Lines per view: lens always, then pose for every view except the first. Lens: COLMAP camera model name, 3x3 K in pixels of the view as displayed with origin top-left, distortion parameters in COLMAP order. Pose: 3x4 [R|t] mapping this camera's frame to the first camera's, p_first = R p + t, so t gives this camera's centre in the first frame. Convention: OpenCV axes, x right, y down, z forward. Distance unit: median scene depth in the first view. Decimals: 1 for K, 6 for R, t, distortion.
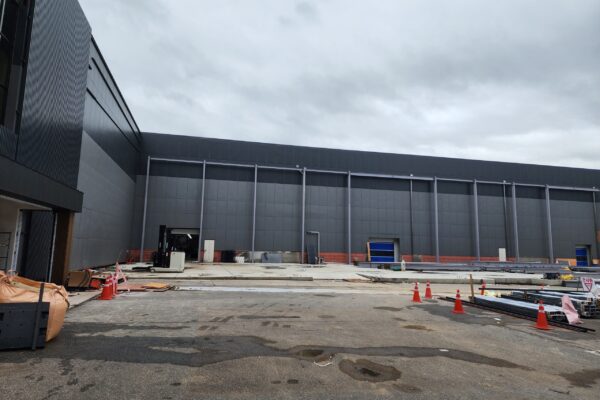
lens RADIAL K [[393.5, 0, 277.3], [0, 393.5, 184.1], [0, 0, 1]] dist [0.010956, -0.041005]
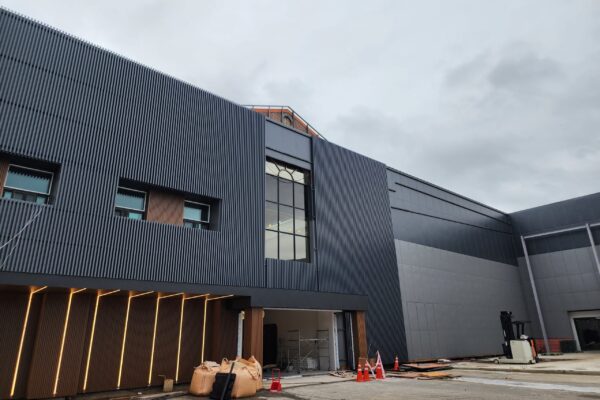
lens RADIAL K [[393.5, 0, 299.1], [0, 393.5, 199.9], [0, 0, 1]] dist [0.010956, -0.041005]
pose [[0.447093, -0.318510, -0.835858, 1.043391], [0.165320, 0.947780, -0.272731, 0.066982], [0.879077, -0.016248, 0.476402, 0.316217]]
